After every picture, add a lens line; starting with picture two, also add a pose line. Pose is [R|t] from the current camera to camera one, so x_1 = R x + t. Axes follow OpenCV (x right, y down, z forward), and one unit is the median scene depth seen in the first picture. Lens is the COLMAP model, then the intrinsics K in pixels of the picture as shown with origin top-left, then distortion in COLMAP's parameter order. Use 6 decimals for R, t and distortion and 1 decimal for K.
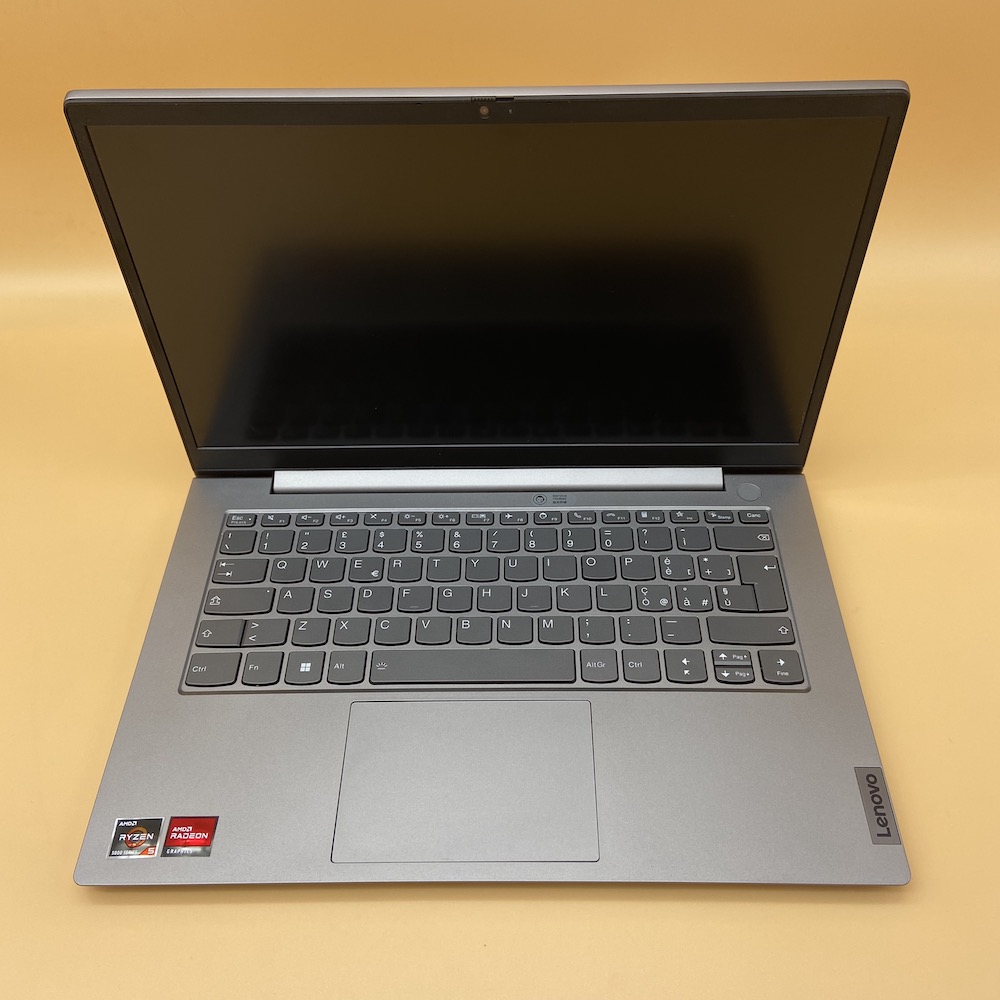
lens RADIAL K [[1012.0, 0, 510.5], [0, 1012.0, 499.5], [0, 0, 1]] dist [0.078916, 0.000000]
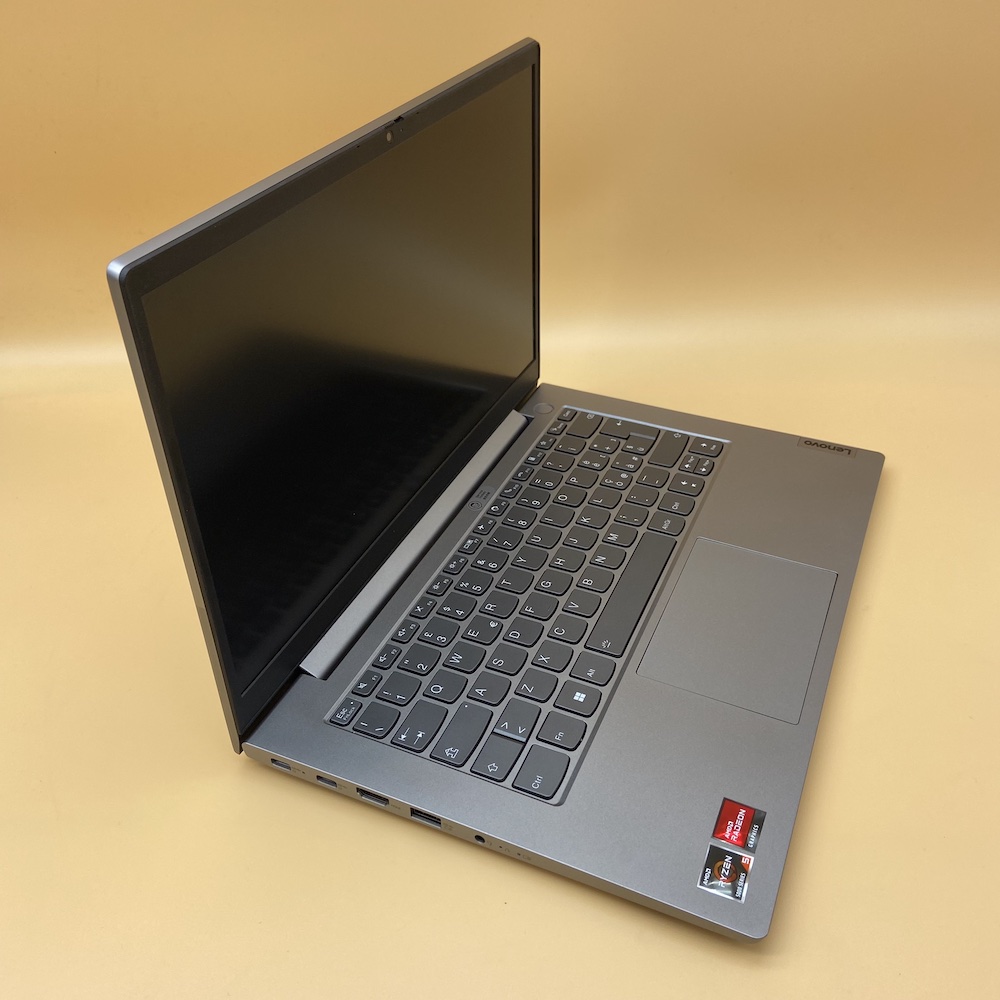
lens RADIAL K [[1012.0, 0, 501.7], [0, 1012.0, 502.9], [0, 0, 1]] dist [0.078916, 0.000000]
pose [[0.400173, -0.535931, 0.743398, -0.804302], [0.686001, 0.713051, 0.144777, -0.146543], [-0.607671, 0.452036, 0.652993, 0.325036]]
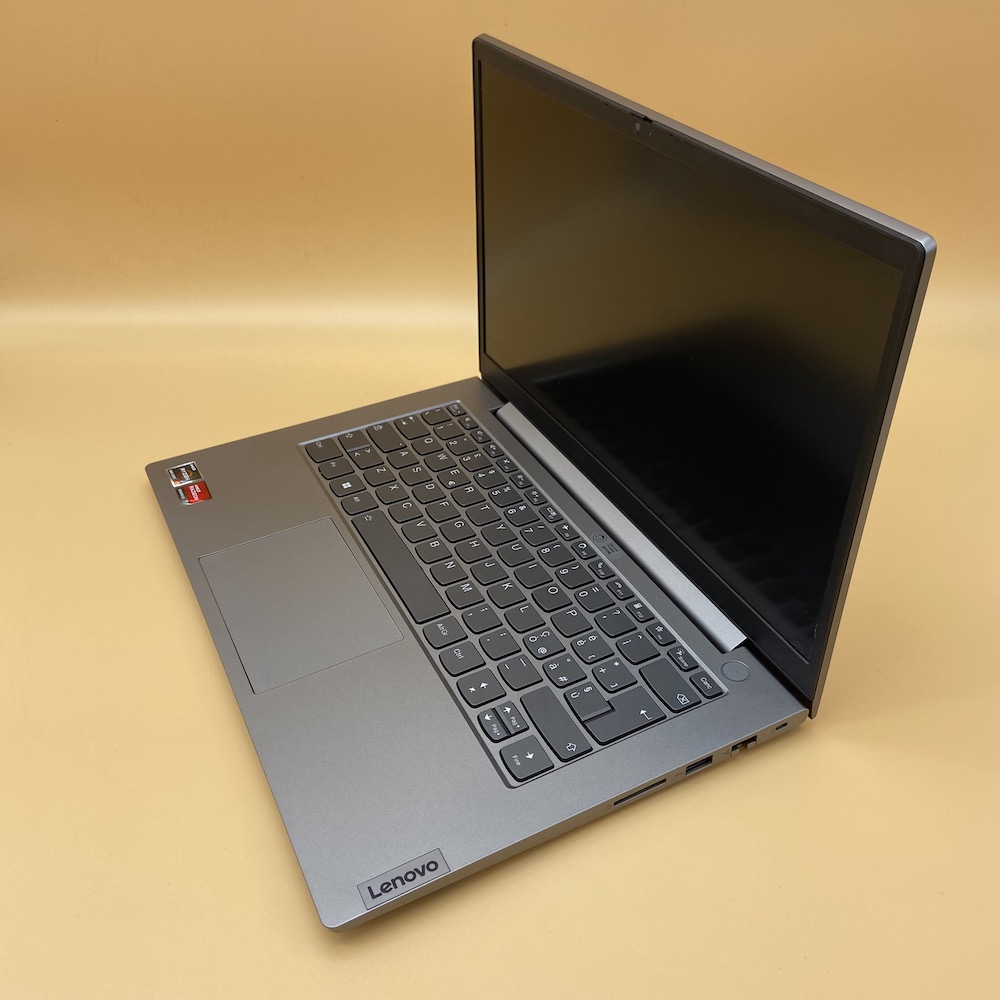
lens RADIAL K [[1012.0, 0, 503.1], [0, 1012.0, 497.4], [0, 0, 1]] dist [0.078916, 0.000000]
pose [[0.458105, 0.535689, -0.709350, 0.736276], [-0.654284, 0.743392, 0.138855, -0.115855], [0.601708, 0.400506, 0.691044, 0.254448]]
